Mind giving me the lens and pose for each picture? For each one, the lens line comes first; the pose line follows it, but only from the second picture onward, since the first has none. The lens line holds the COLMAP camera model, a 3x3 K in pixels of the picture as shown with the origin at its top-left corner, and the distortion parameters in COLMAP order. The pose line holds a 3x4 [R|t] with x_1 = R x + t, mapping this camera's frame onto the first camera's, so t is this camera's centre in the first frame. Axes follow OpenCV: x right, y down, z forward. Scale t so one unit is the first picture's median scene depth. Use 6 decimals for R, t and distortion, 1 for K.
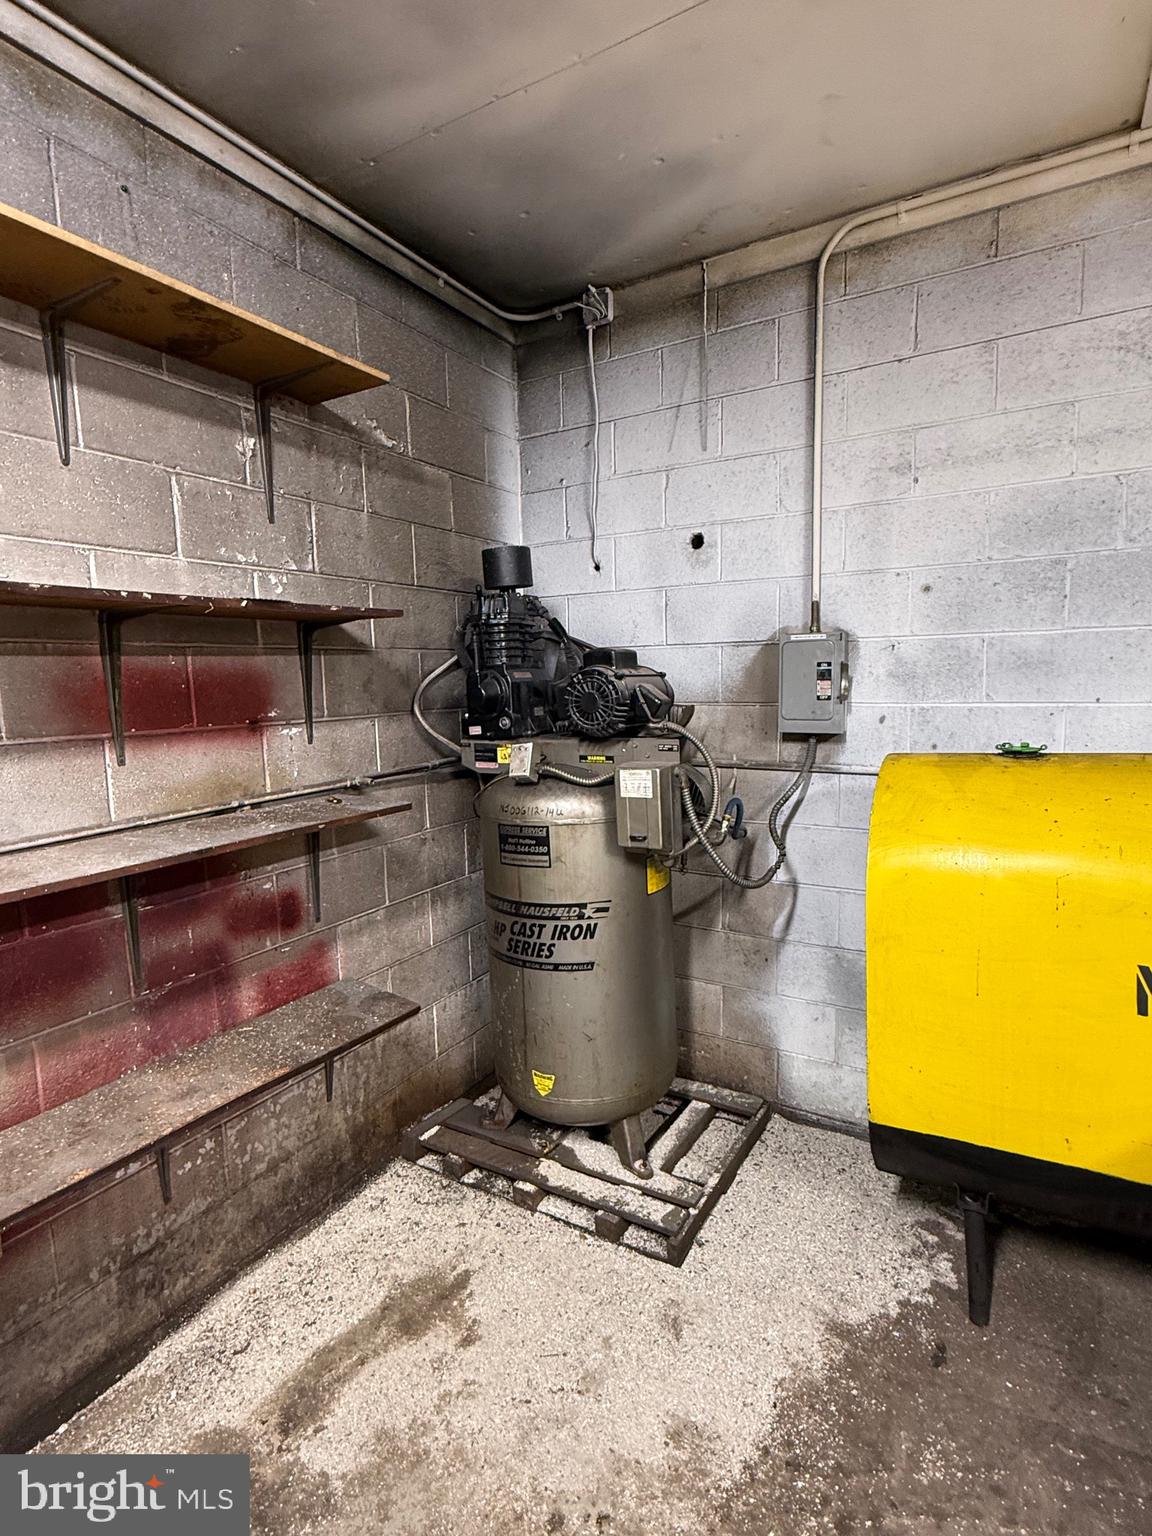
lens RADIAL K [[746.7, 0, 576.1], [0, 746.7, 759.0], [0, 0, 1]] dist [-0.001423, -0.000486]
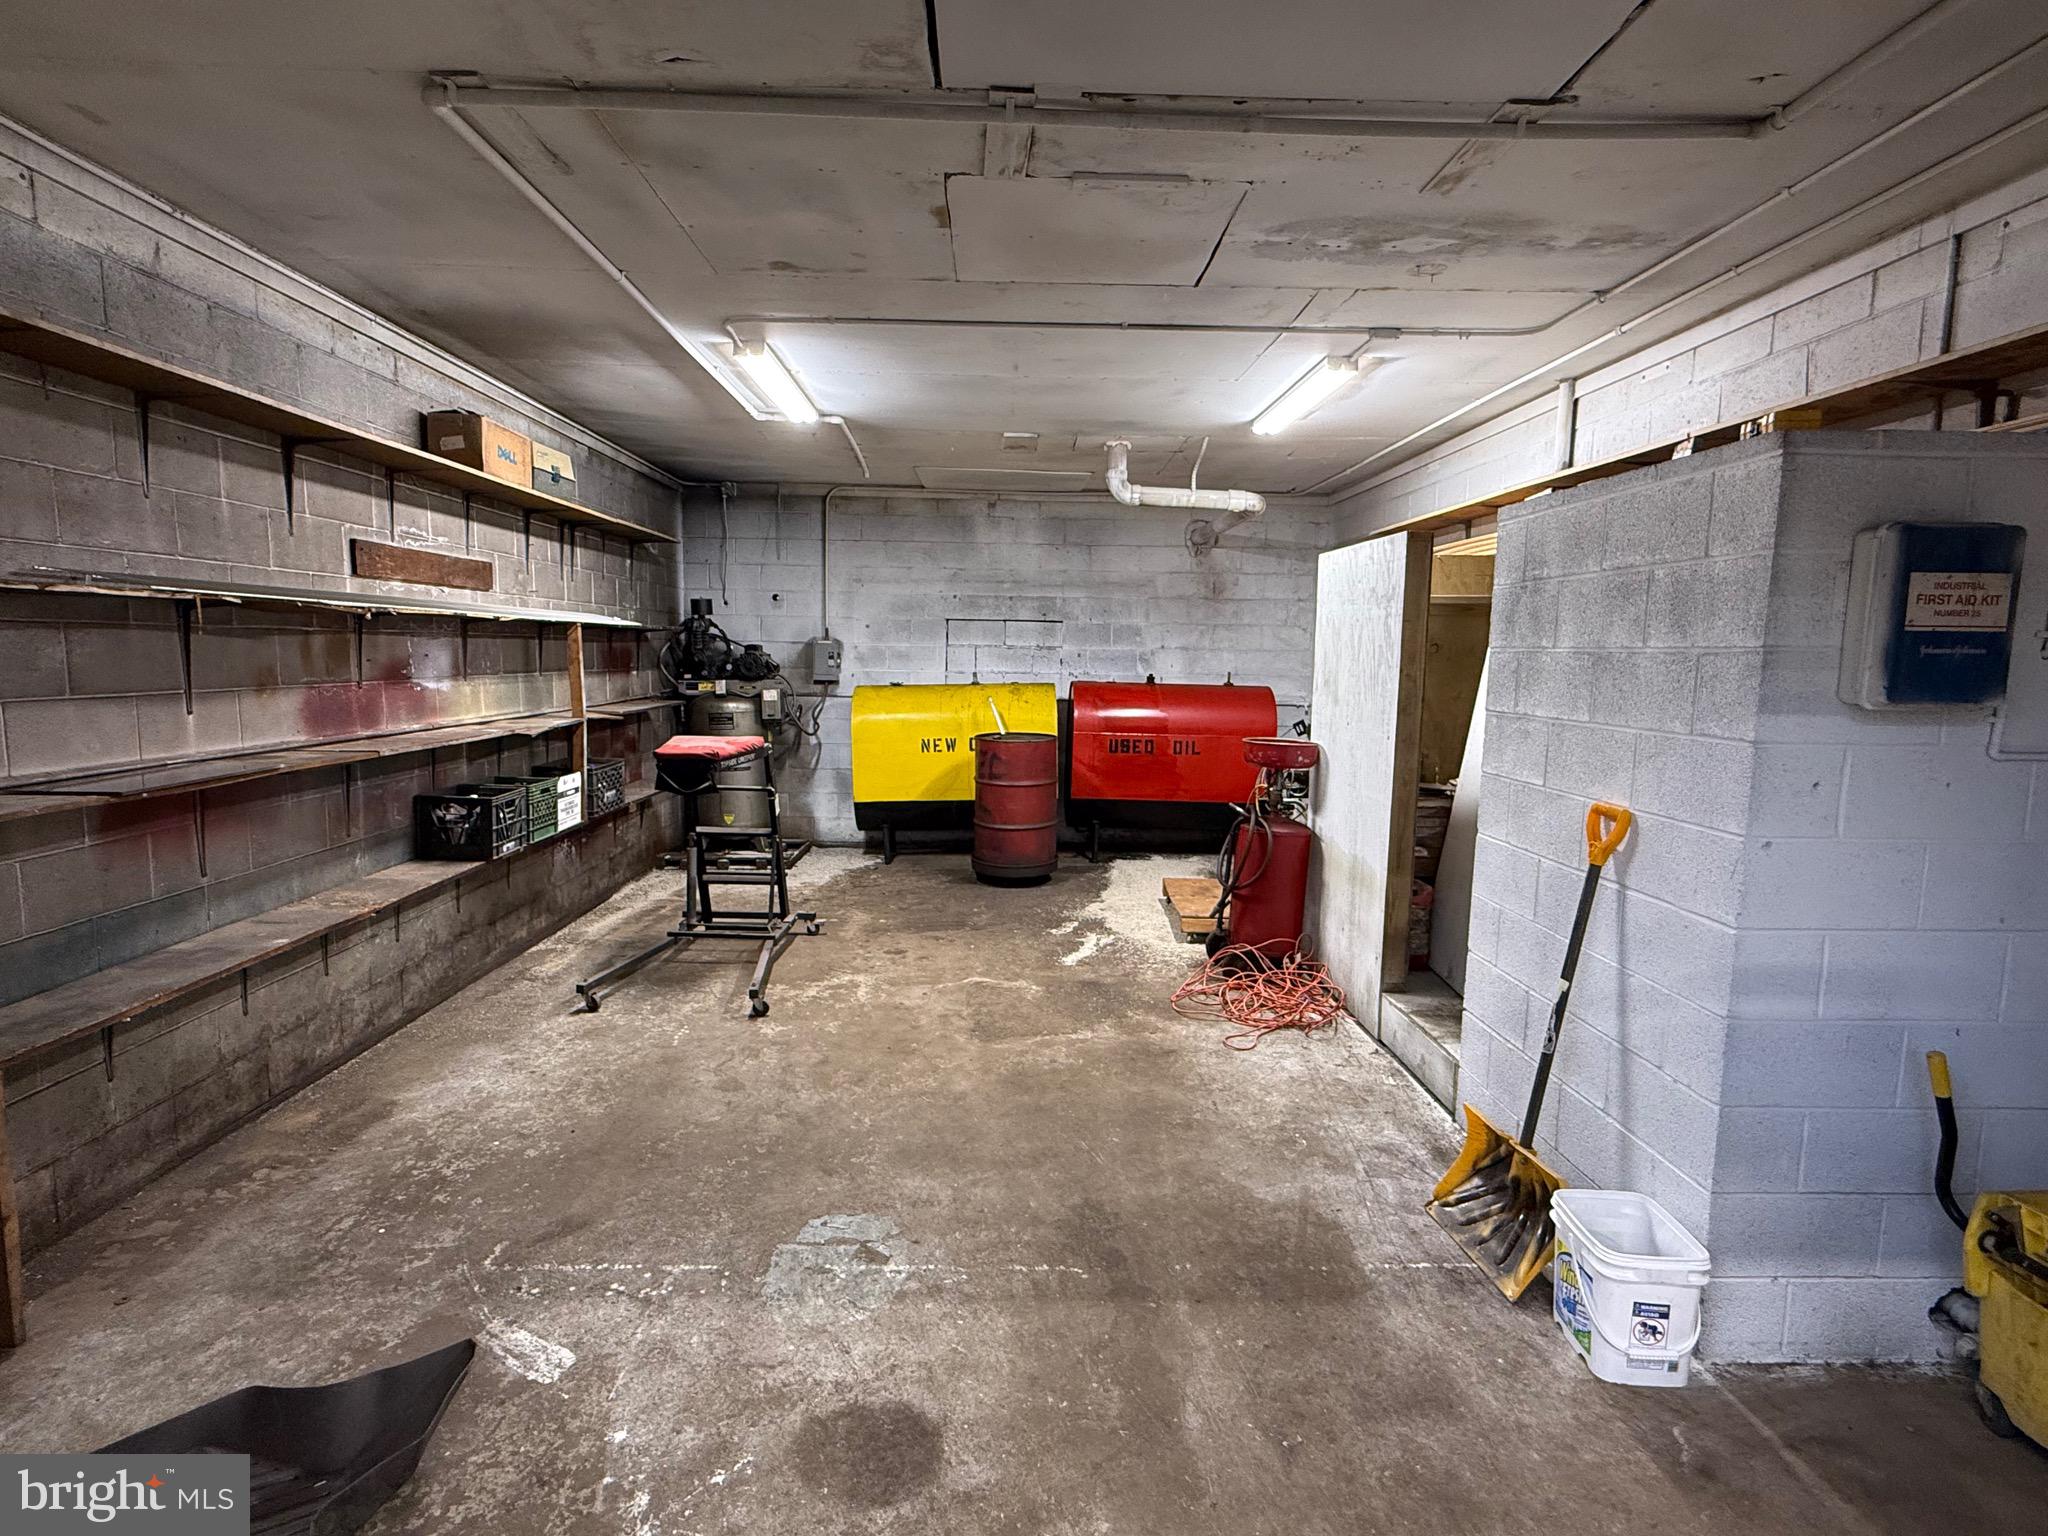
lens RADIAL K [[995.7, 0, 1016.1], [0, 995.7, 760.9], [0, 0, 1]] dist [-0.001423, -0.000486]
pose [[0.840380, -0.023445, 0.541490, -0.973785], [0.024603, 0.999684, 0.005101, 0.236489], [-0.541438, 0.009036, 0.840692, -2.166603]]
